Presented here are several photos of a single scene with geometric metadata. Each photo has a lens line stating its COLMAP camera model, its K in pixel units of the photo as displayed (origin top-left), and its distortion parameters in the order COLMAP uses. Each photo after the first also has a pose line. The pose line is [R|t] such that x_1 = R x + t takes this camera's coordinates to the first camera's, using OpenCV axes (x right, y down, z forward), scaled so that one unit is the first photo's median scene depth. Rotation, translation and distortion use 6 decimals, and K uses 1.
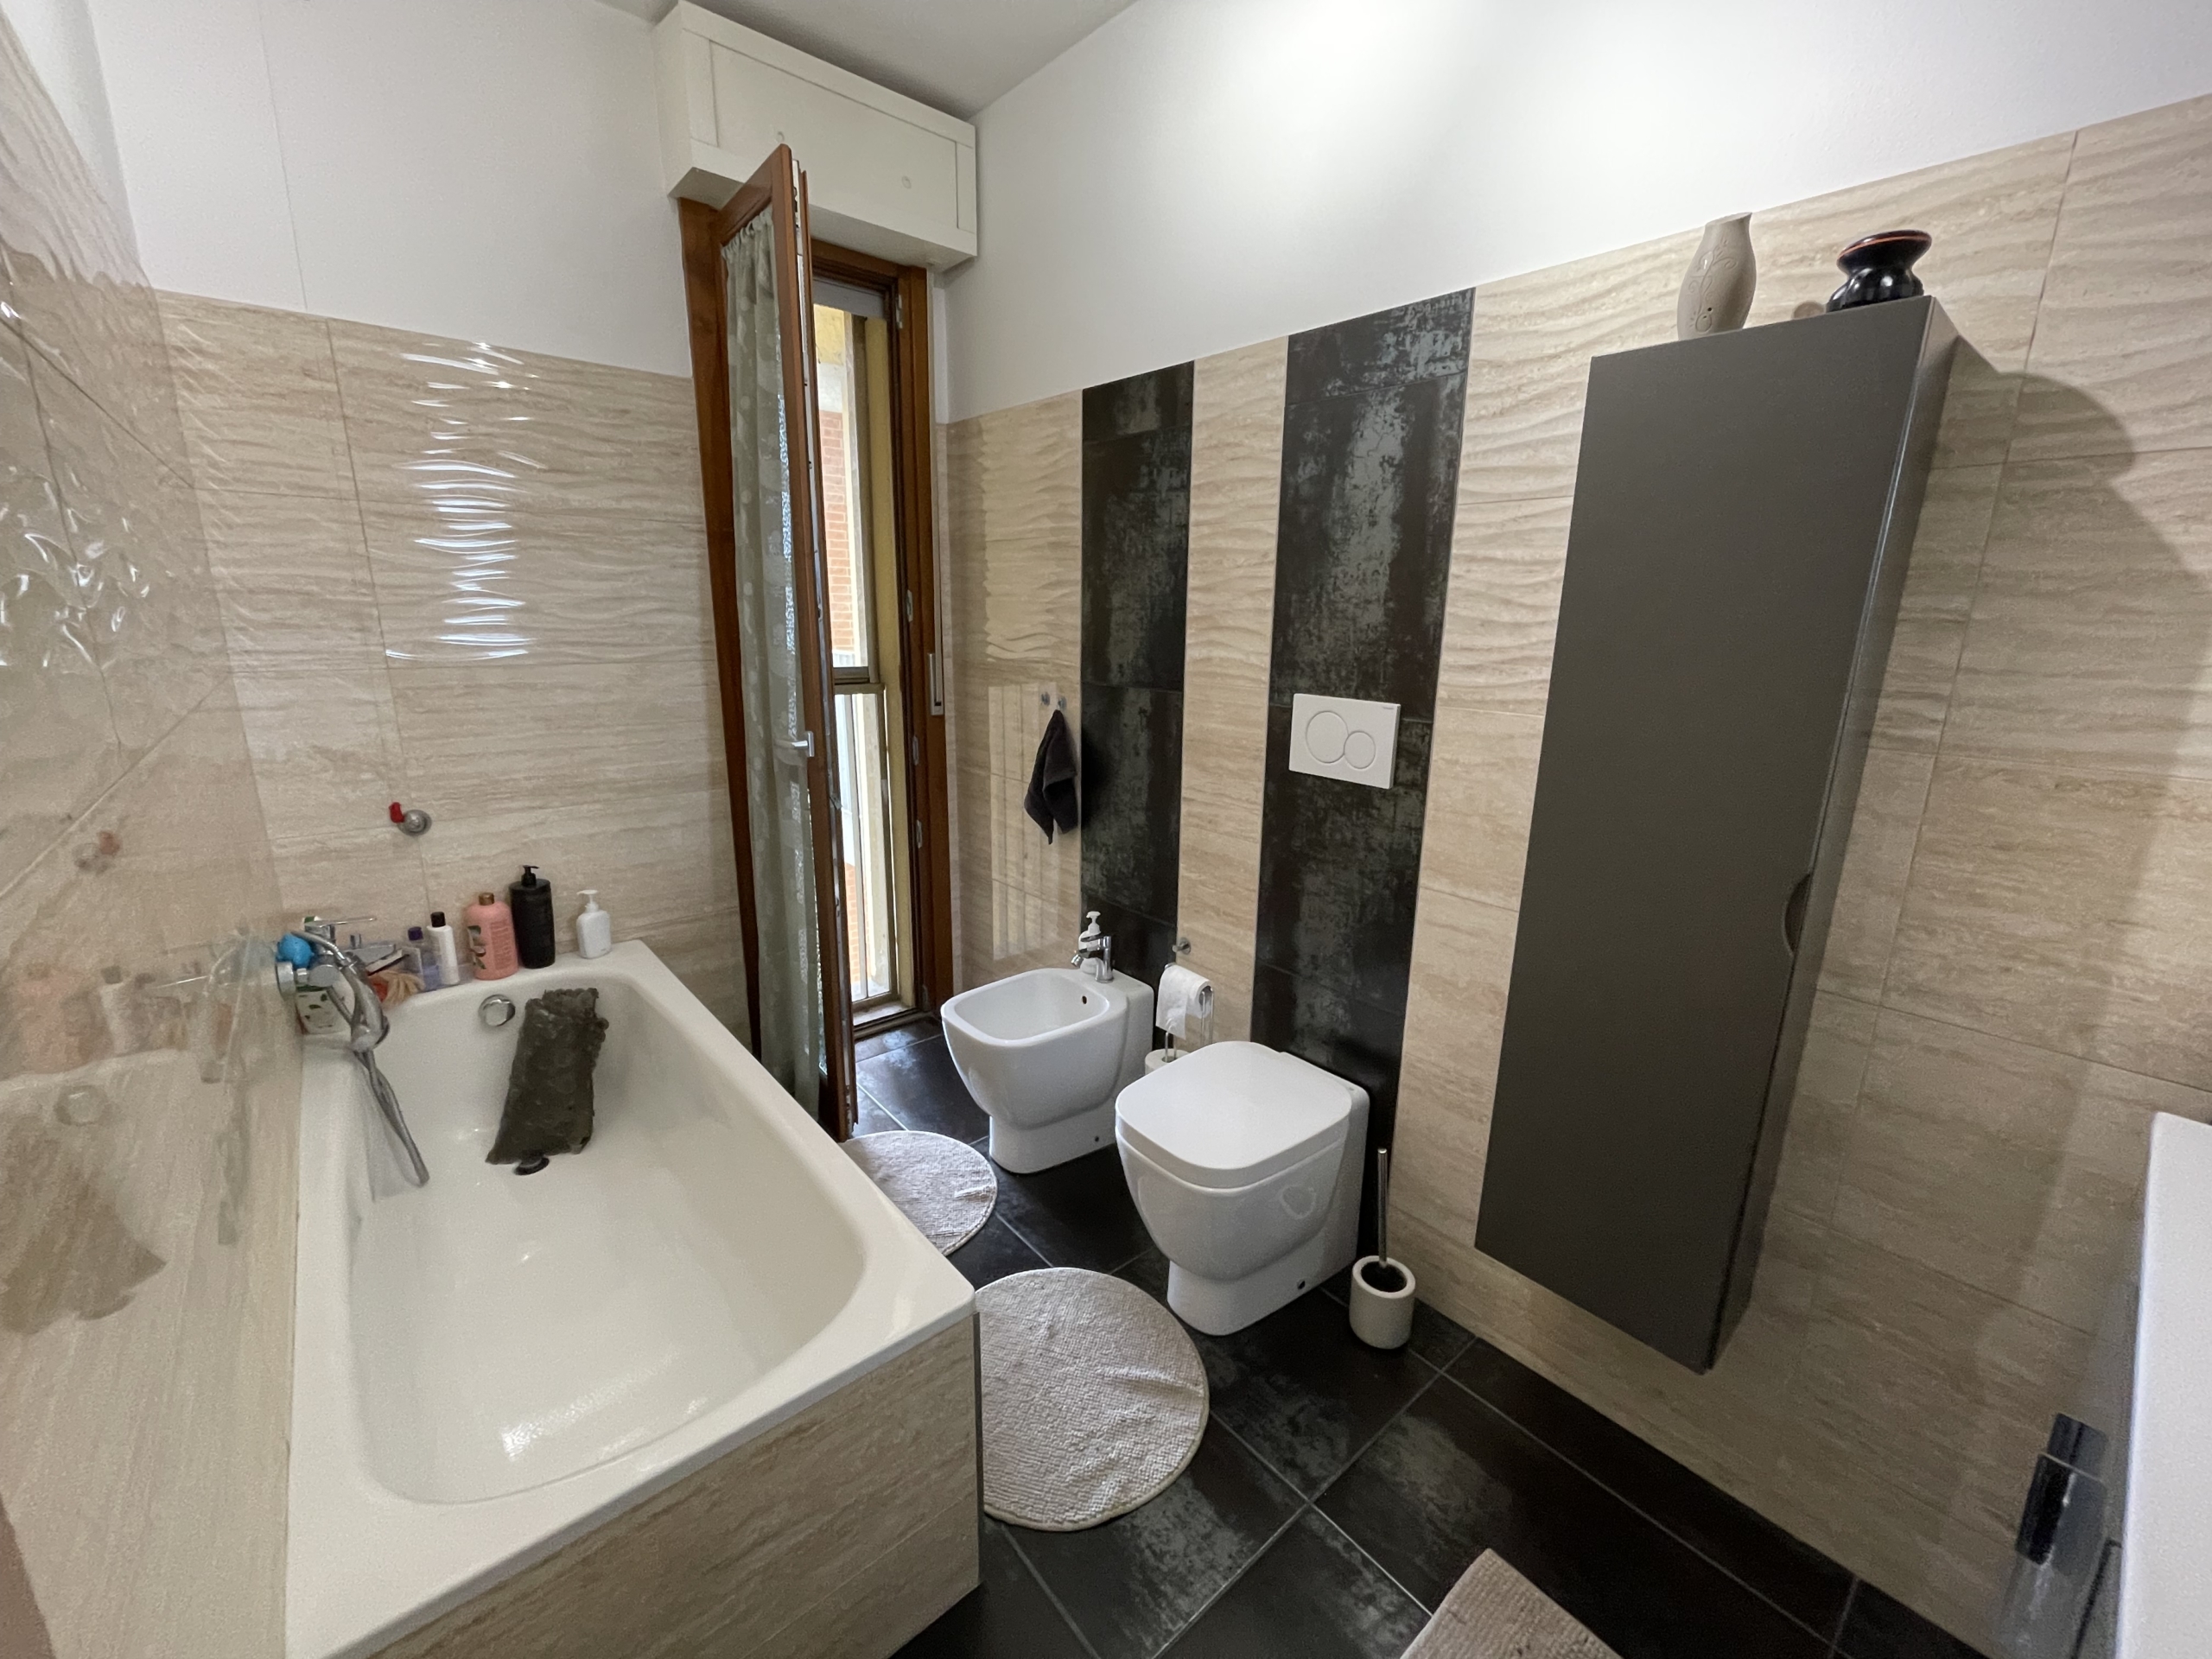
lens RADIAL K [[893.7, 0, 1102.6], [0, 893.7, 829.9], [0, 0, 1]] dist [-0.001679, -0.000545]
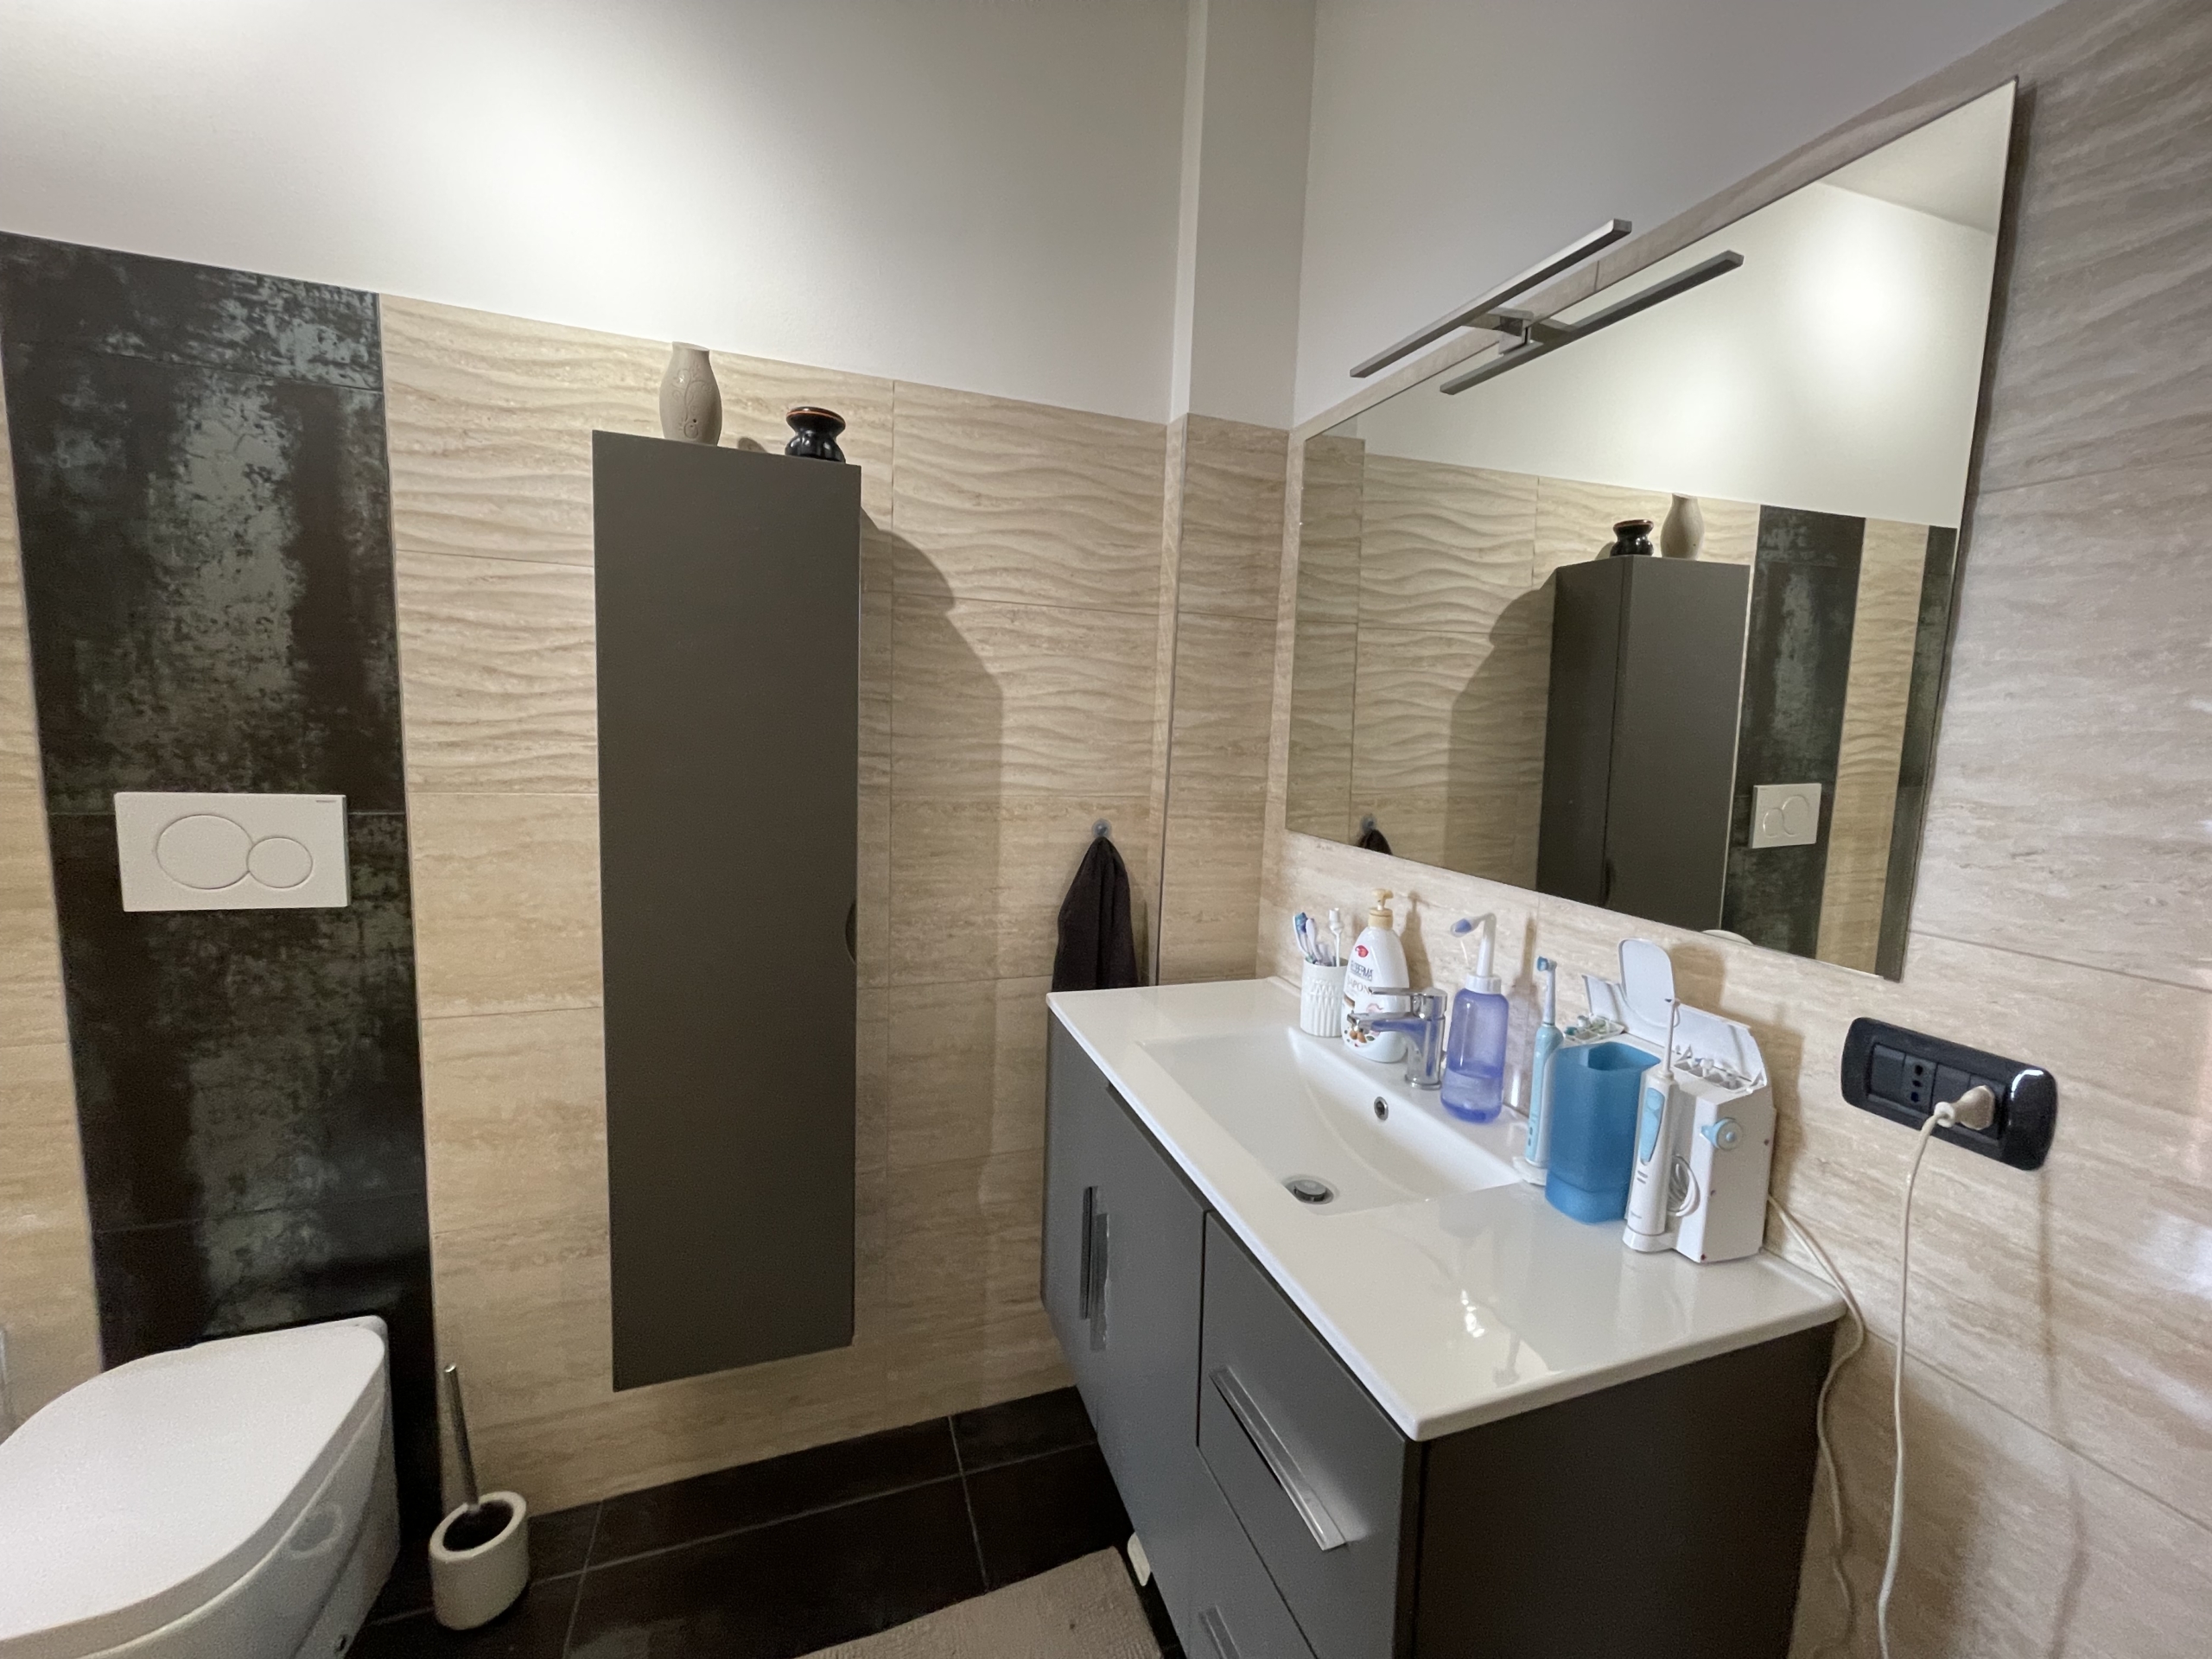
lens RADIAL K [[893.7, 0, 1106.1], [0, 893.7, 817.4], [0, 0, 1]] dist [-0.001679, -0.000545]
pose [[0.344903, -0.112884, 0.931826, -0.166363], [0.189044, 0.980753, 0.048839, -0.039665], [-0.919404, 0.159311, 0.359605, 0.145582]]
